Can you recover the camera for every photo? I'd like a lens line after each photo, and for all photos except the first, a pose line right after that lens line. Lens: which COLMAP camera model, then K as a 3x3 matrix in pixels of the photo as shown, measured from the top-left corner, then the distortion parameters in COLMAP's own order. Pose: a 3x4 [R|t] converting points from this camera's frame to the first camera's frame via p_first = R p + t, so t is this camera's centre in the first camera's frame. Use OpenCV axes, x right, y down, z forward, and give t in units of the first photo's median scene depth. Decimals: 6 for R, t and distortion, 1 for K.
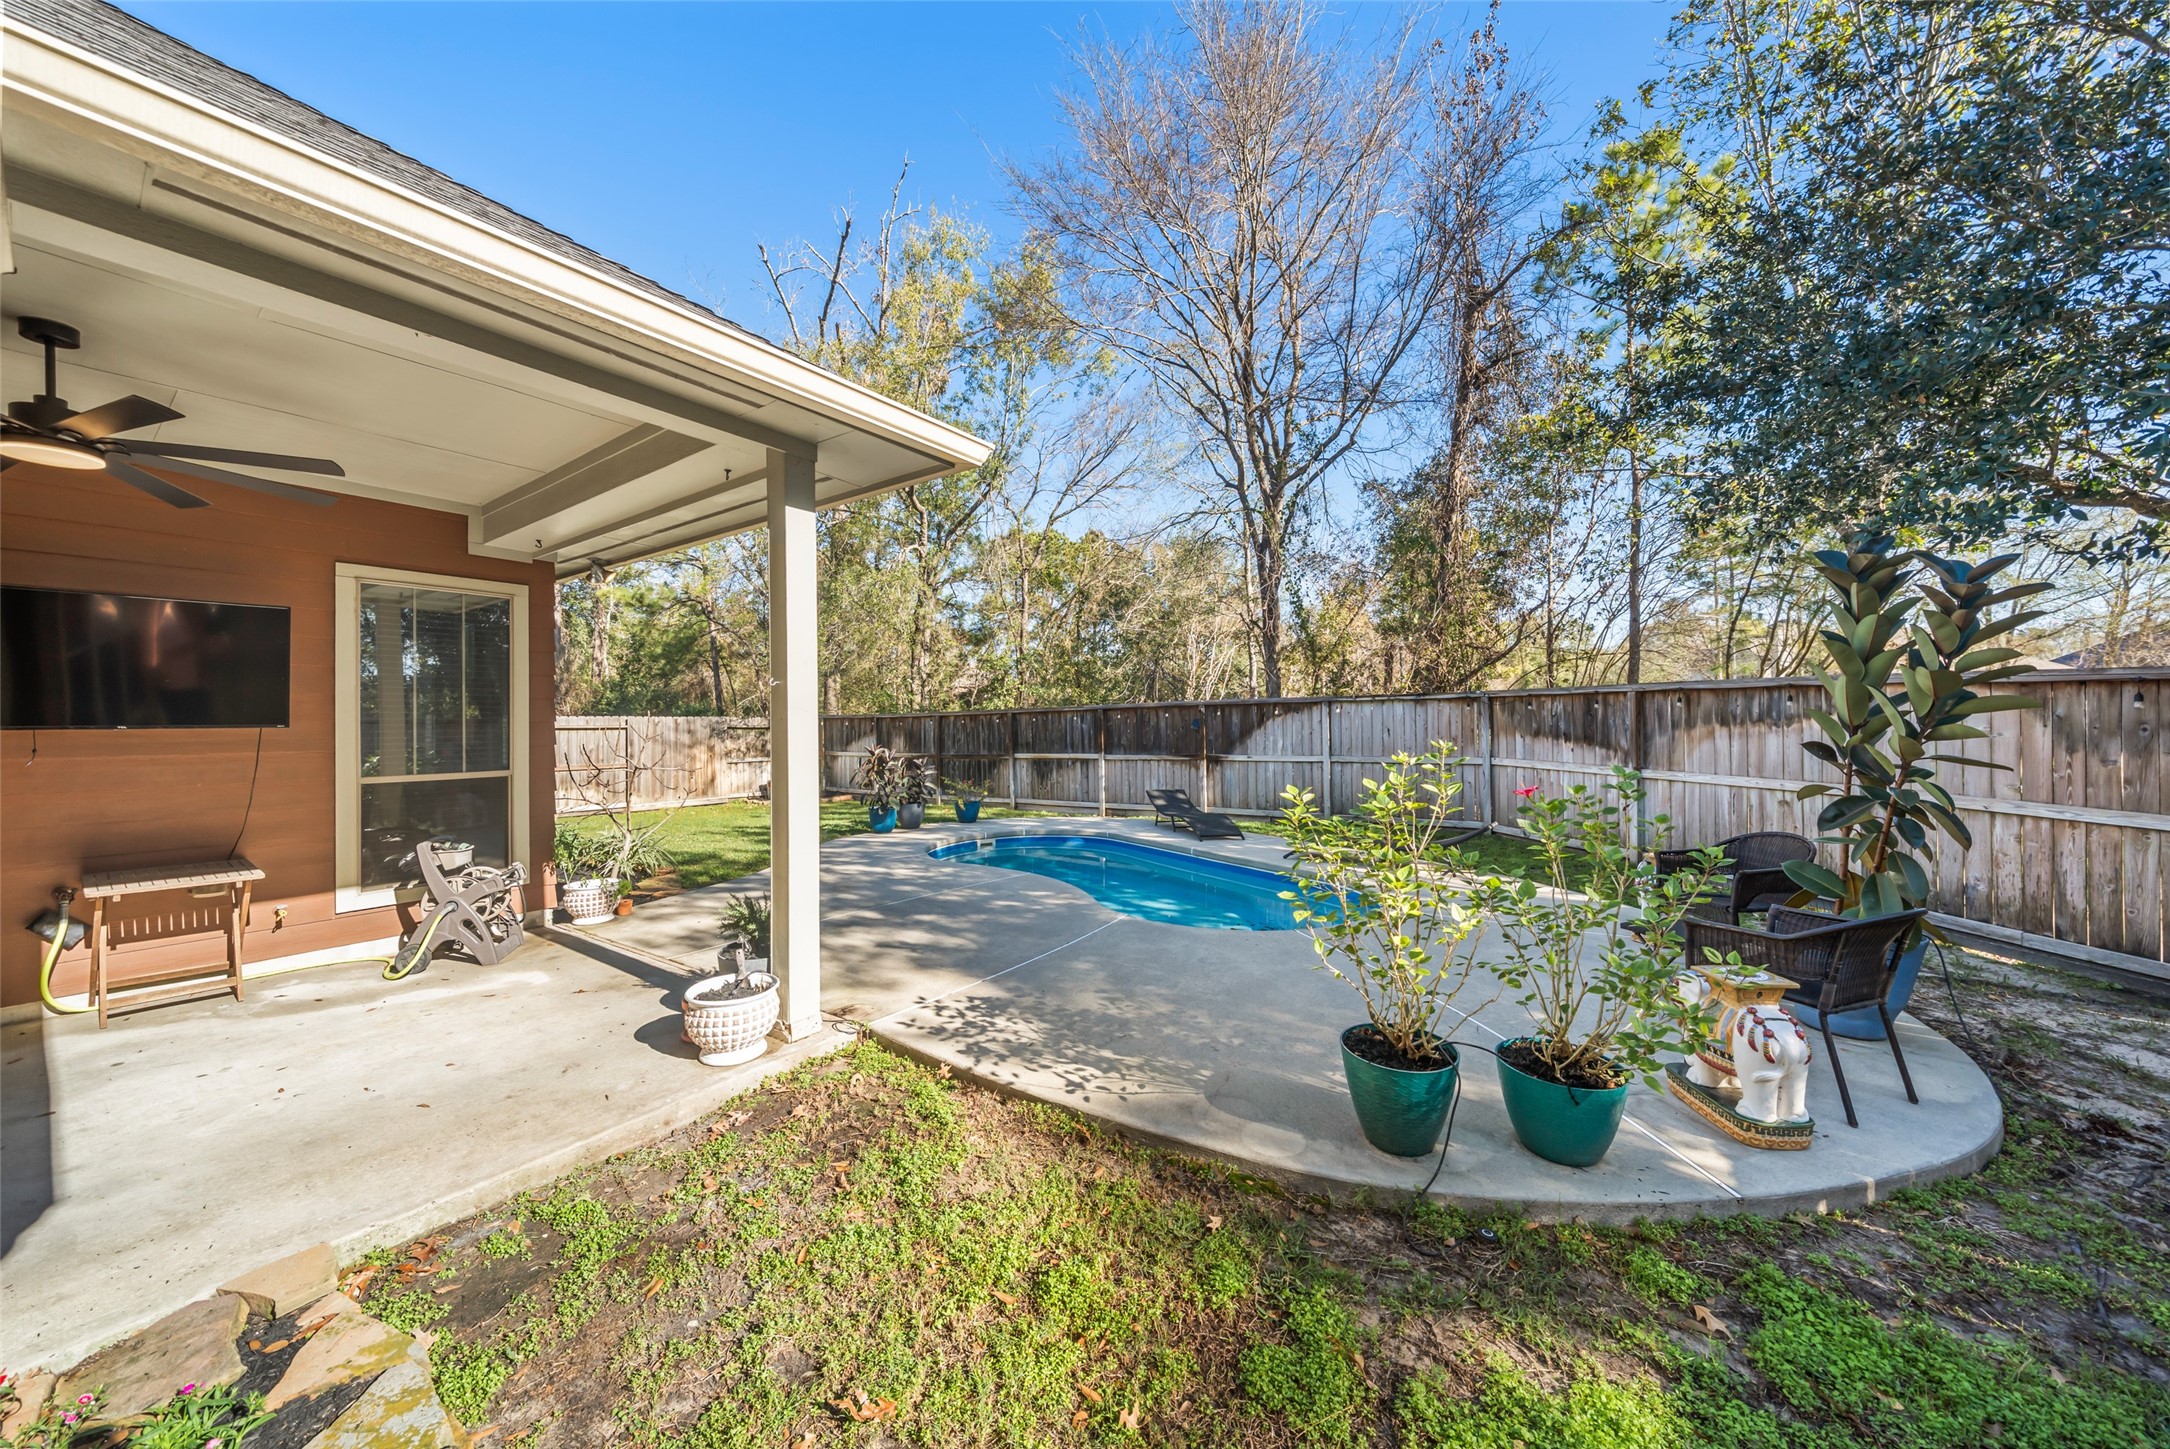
lens RADIAL K [[745.2, 0, 1090.0], [0, 745.2, 719.2], [0, 0, 1]] dist [-0.005349, -0.000284]
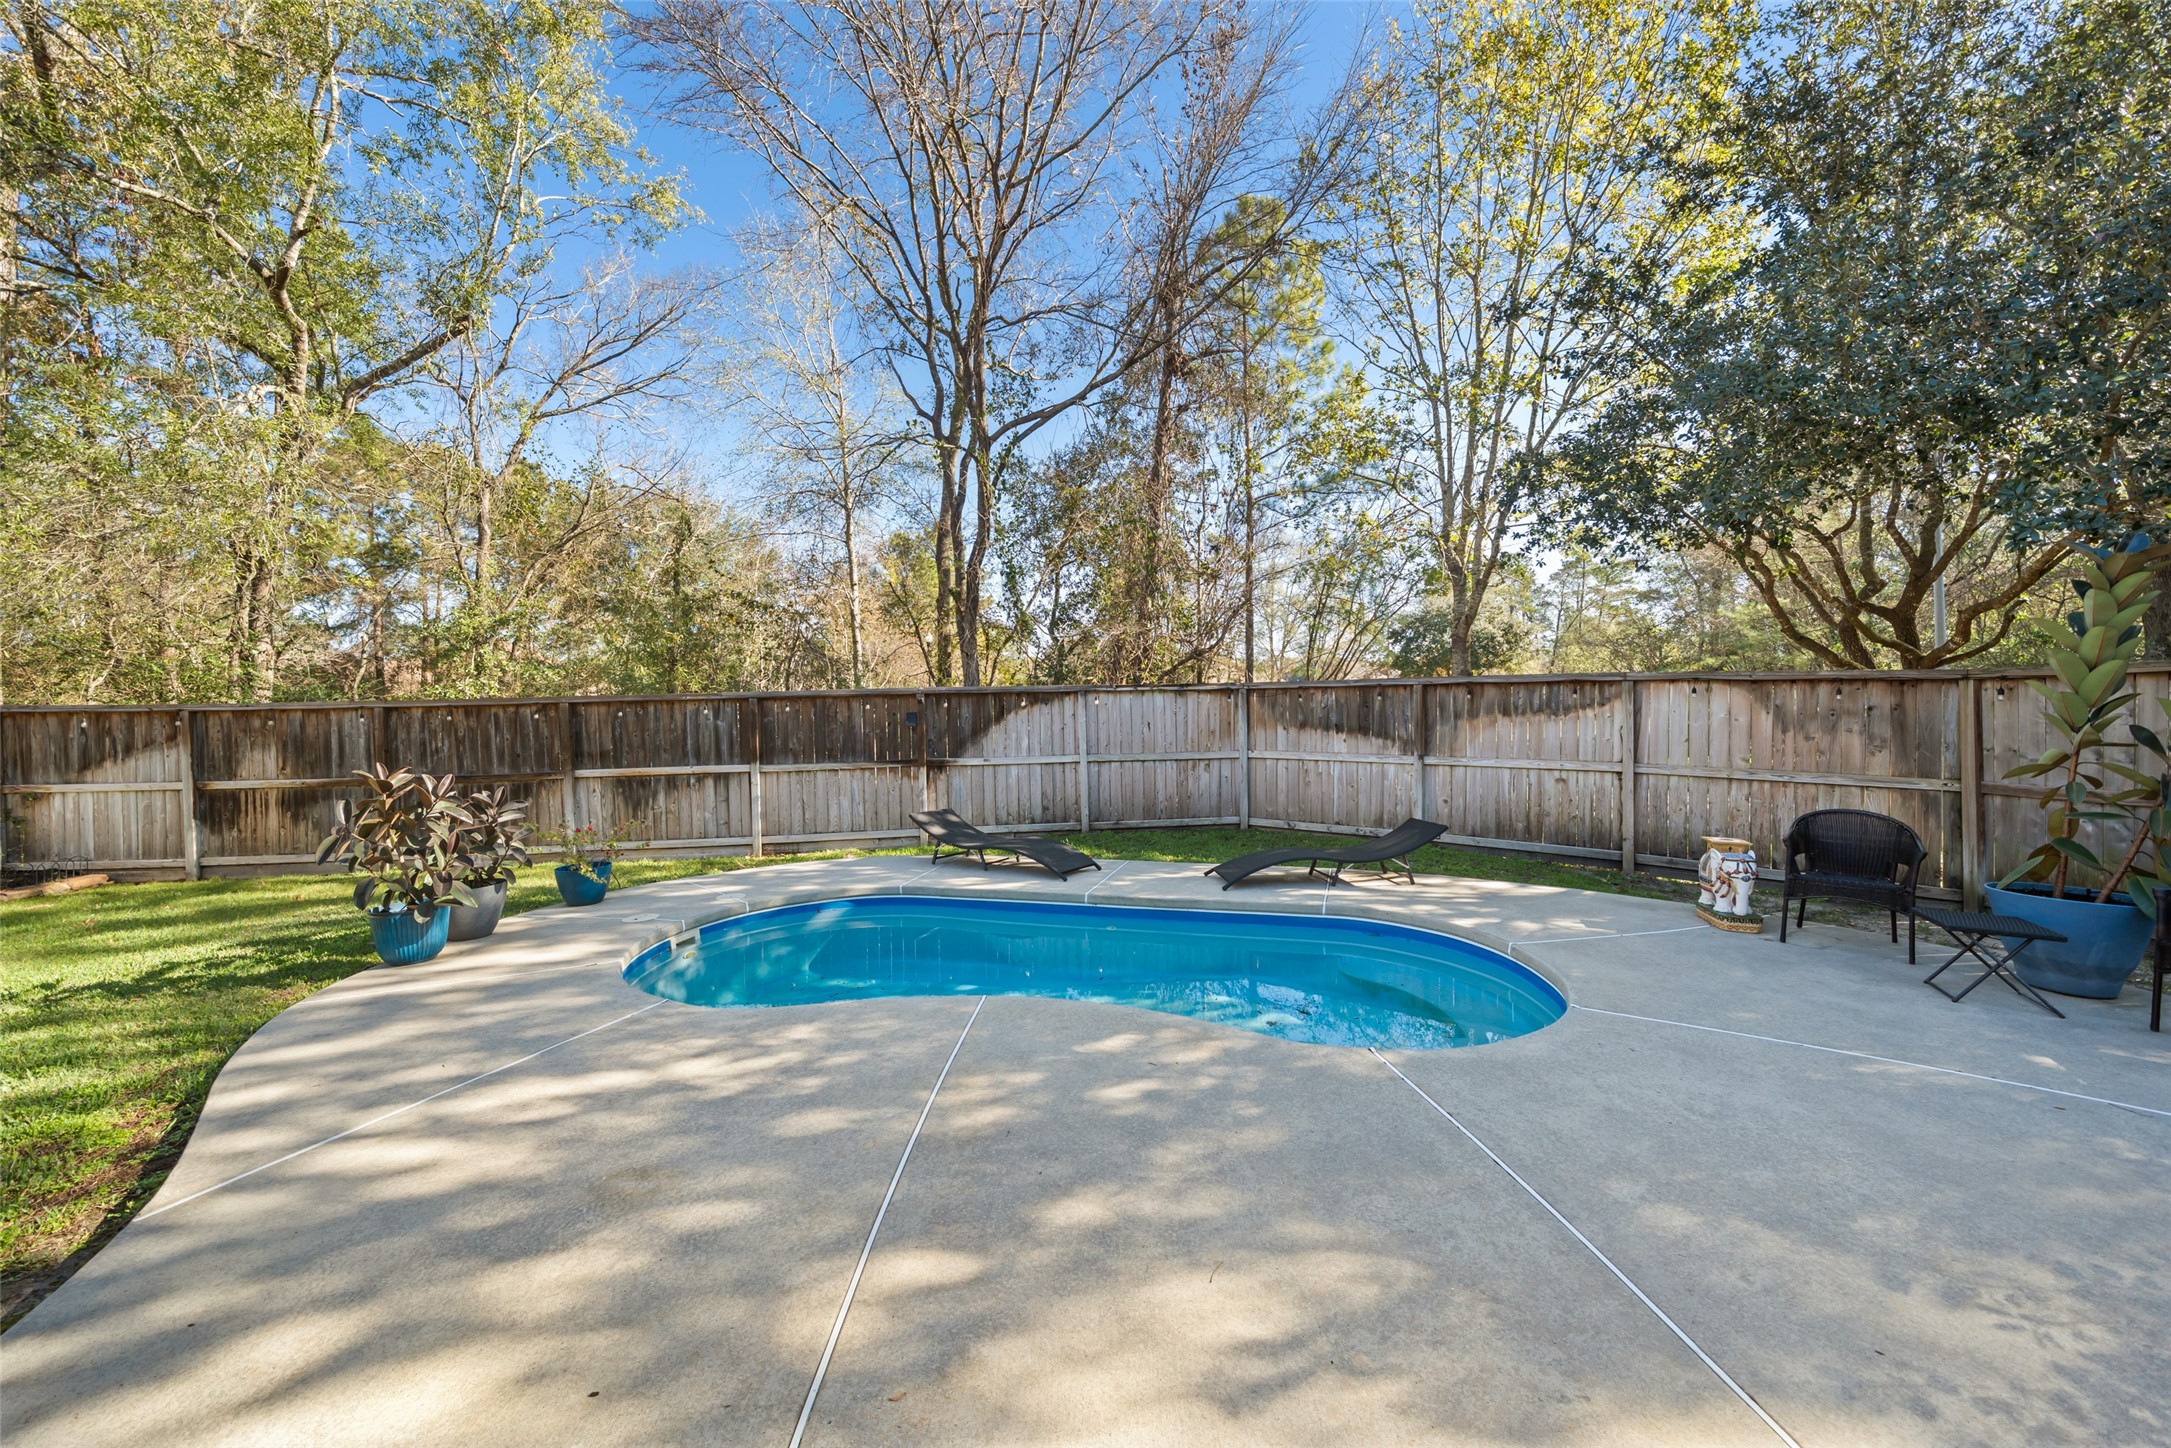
lens RADIAL K [[745.5, 0, 1106.1], [0, 745.5, 726.4], [0, 0, 1]] dist [-0.005349, -0.000284]
pose [[0.752947, -0.009370, 0.658015, -0.269017], [0.002747, 0.999935, 0.011096, 0.008518], [-0.658076, -0.006547, 0.752923, 0.412285]]
